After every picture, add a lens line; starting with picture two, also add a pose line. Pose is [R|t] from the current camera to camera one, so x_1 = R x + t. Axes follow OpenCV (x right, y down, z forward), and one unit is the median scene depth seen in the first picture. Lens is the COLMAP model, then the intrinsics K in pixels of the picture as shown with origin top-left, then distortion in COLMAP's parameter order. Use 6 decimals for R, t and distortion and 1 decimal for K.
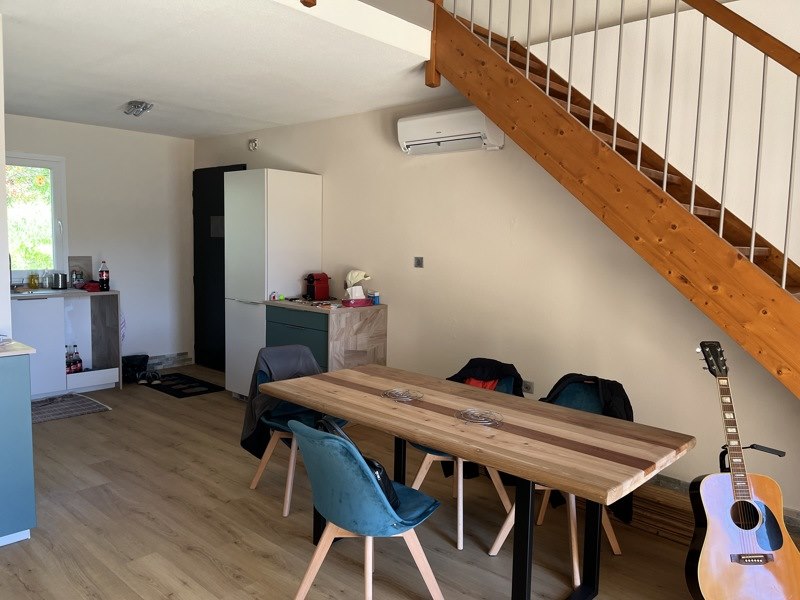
lens RADIAL K [[604.1, 0, 395.4], [0, 604.1, 298.3], [0, 0, 1]] dist [0.061655, -0.081829]
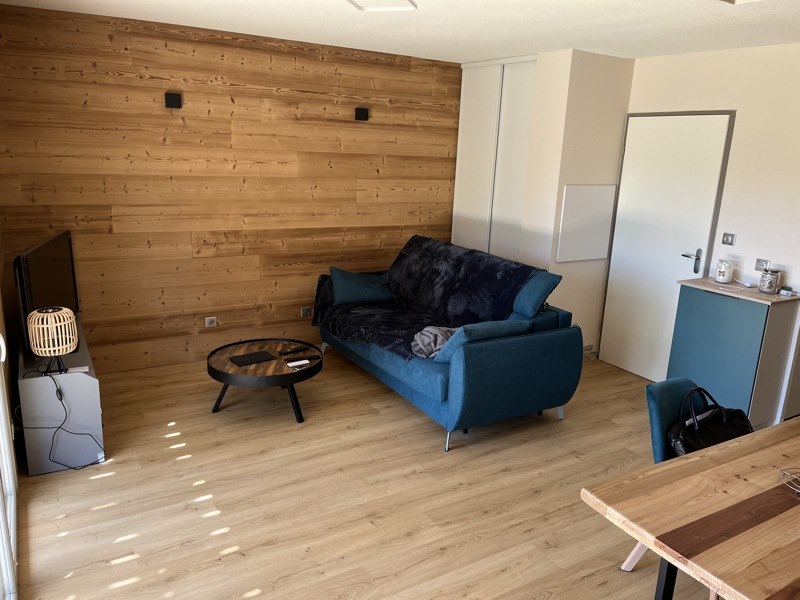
lens RADIAL K [[604.1, 0, 395.4], [0, 604.1, 298.3], [0, 0, 1]] dist [0.061655, -0.081829]
pose [[-0.280804, 0.198408, -0.939033, 1.082565], [-0.146808, 0.958006, 0.246317, -0.160024], [0.948471, 0.207024, -0.239884, 0.706656]]
